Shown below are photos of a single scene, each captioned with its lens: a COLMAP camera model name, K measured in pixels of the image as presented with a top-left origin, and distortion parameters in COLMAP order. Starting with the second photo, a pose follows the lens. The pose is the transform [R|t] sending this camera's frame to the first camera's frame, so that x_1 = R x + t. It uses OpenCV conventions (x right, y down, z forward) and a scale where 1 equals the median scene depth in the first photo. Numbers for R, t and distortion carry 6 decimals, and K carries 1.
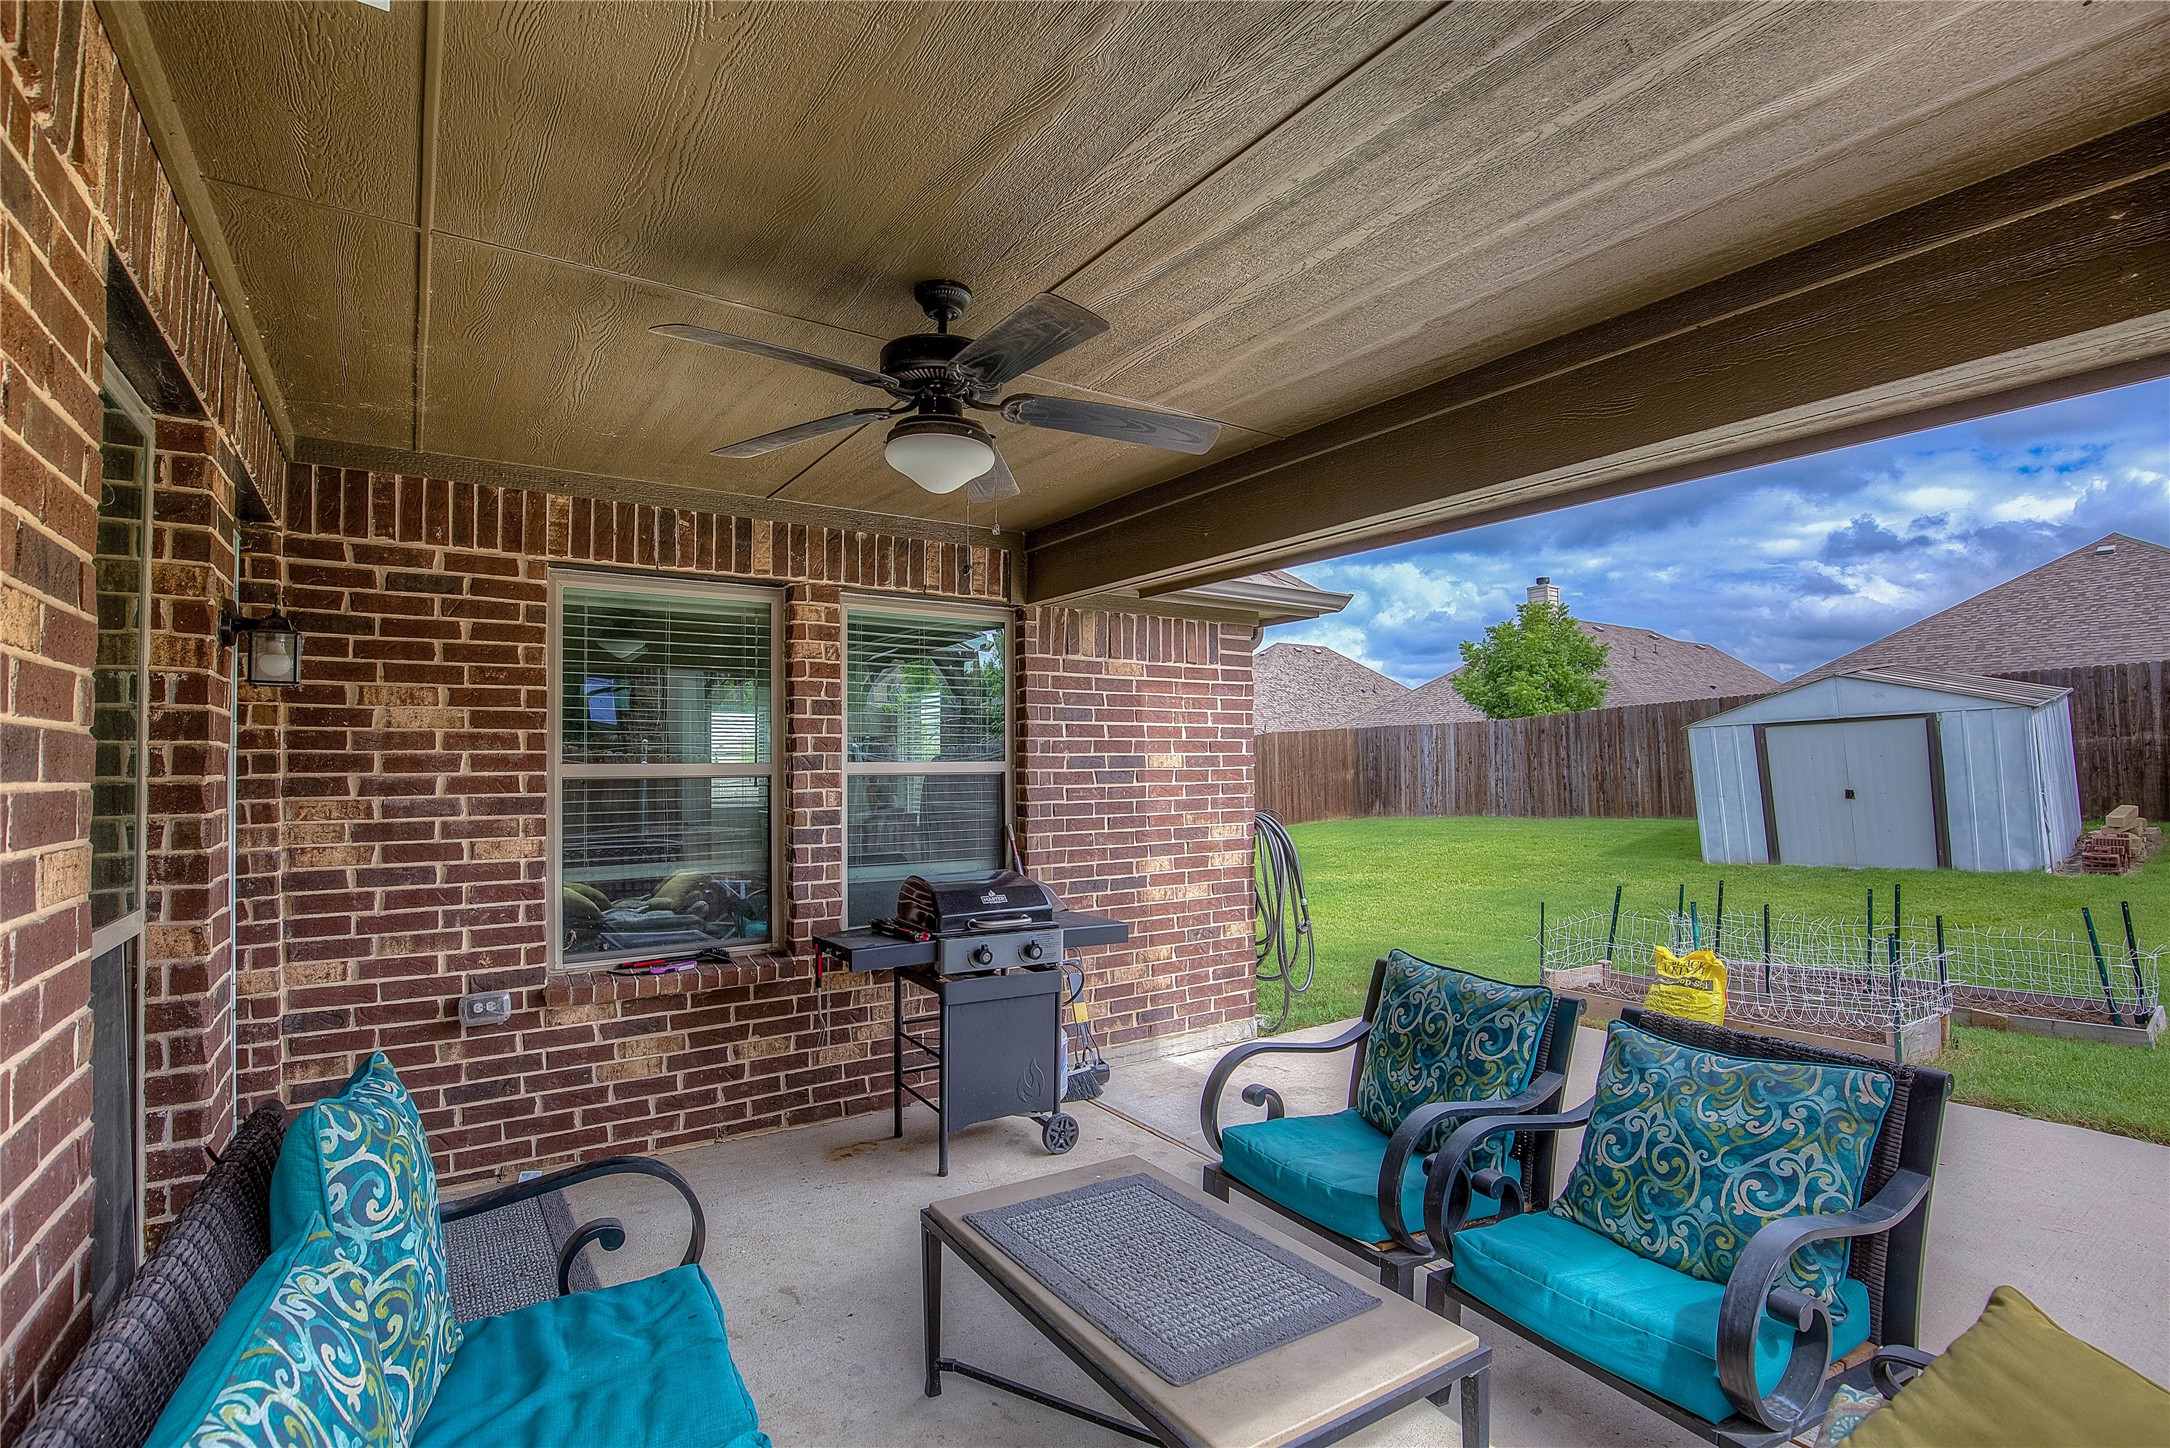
lens RADIAL K [[997.7, 0, 1071.9], [0, 997.7, 739.7], [0, 0, 1]] dist [-0.027640, 0.000459]
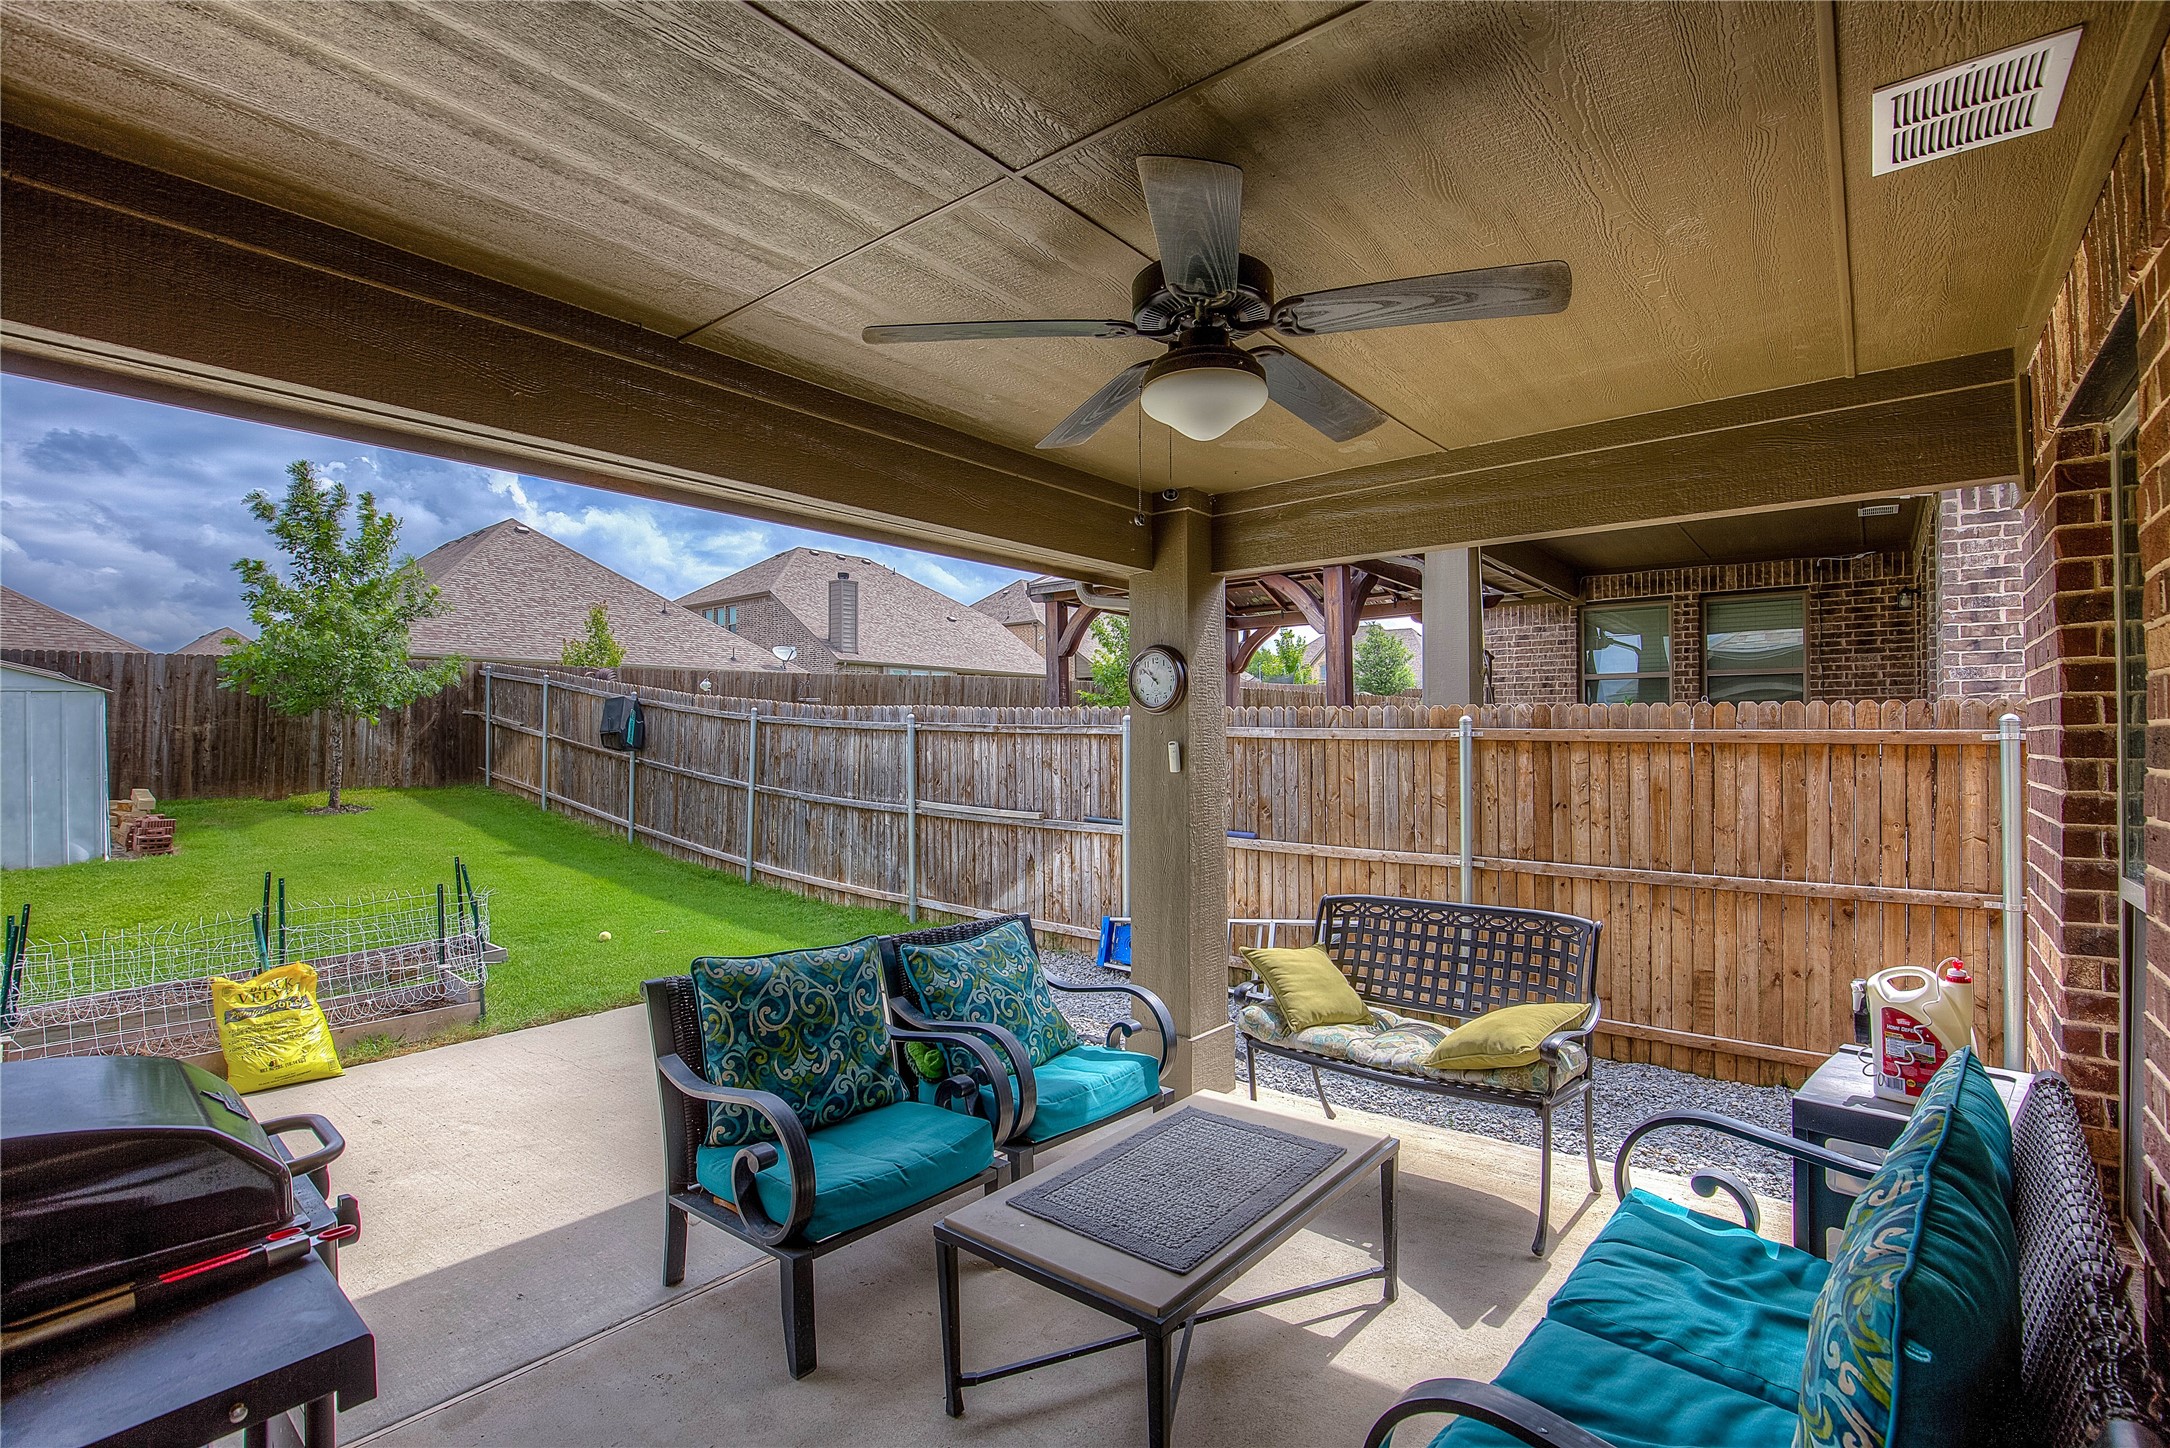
lens RADIAL K [[997.7, 0, 1089.7], [0, 997.7, 736.0], [0, 0, 1]] dist [-0.027640, 0.000459]
pose [[-0.294399, 0.009251, 0.955638, -0.199344], [-0.020462, 0.999663, -0.015981, 0.005039], [-0.955464, -0.024259, -0.294111, 0.288999]]
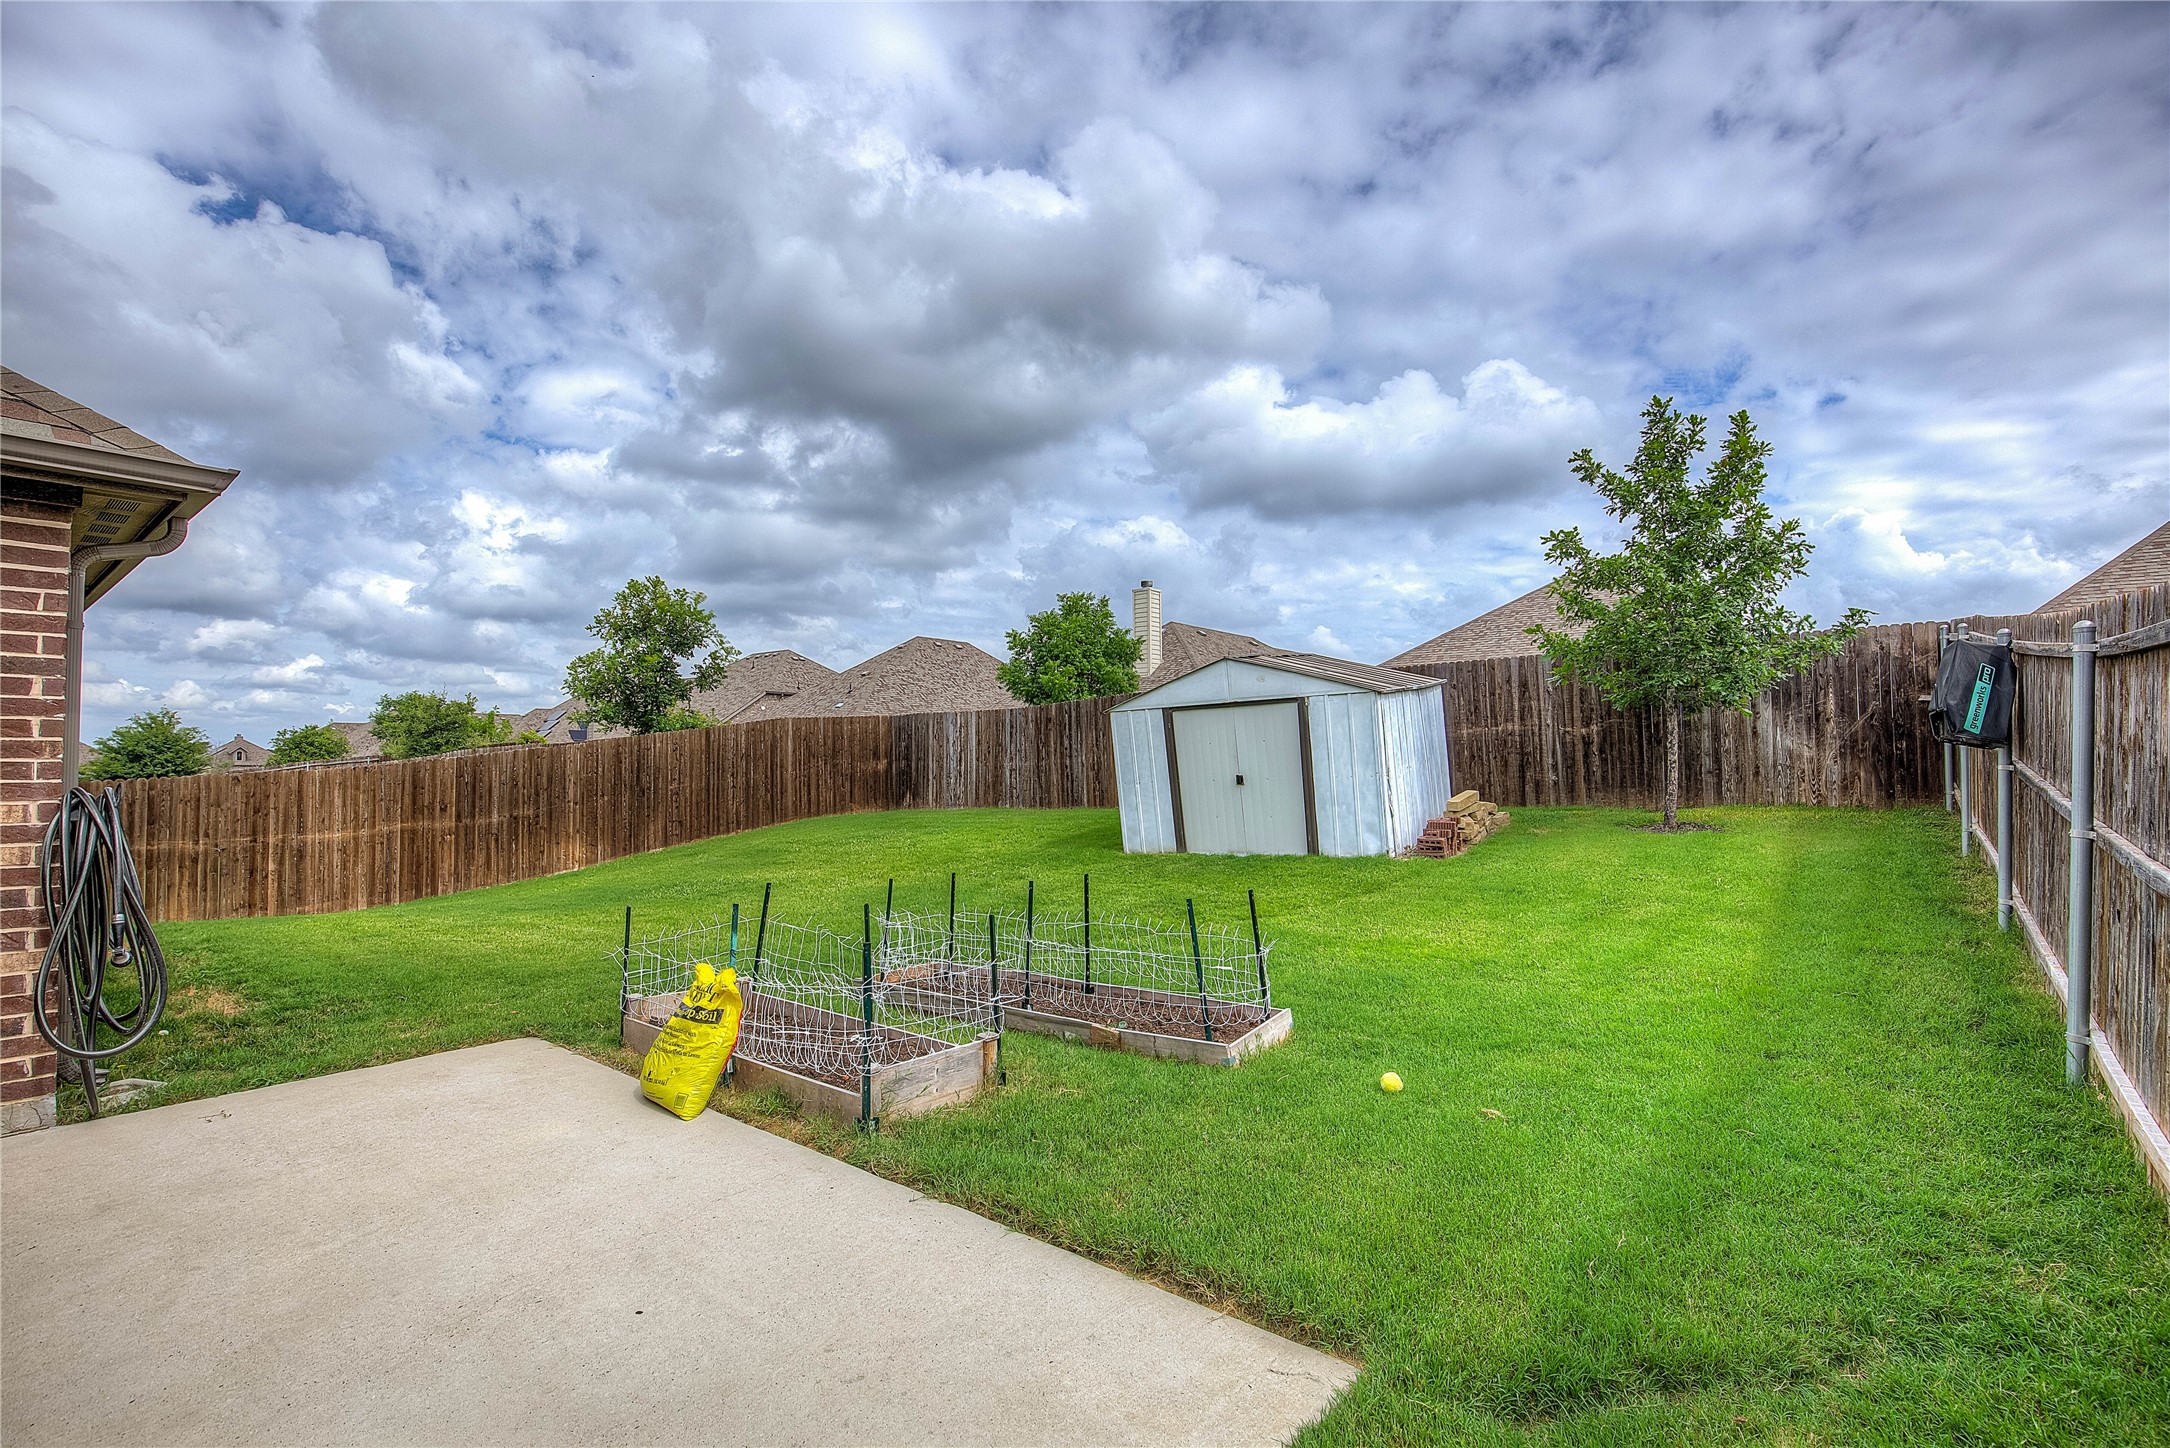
lens RADIAL K [[997.7, 0, 1085.6], [0, 997.7, 732.5], [0, 0, 1]] dist [-0.027640, 0.000459]
pose [[0.952123, 0.016569, 0.305265, 0.331806], [-0.014819, 0.999858, -0.008047, 0.017911], [-0.305354, 0.003138, 0.952234, 0.097392]]
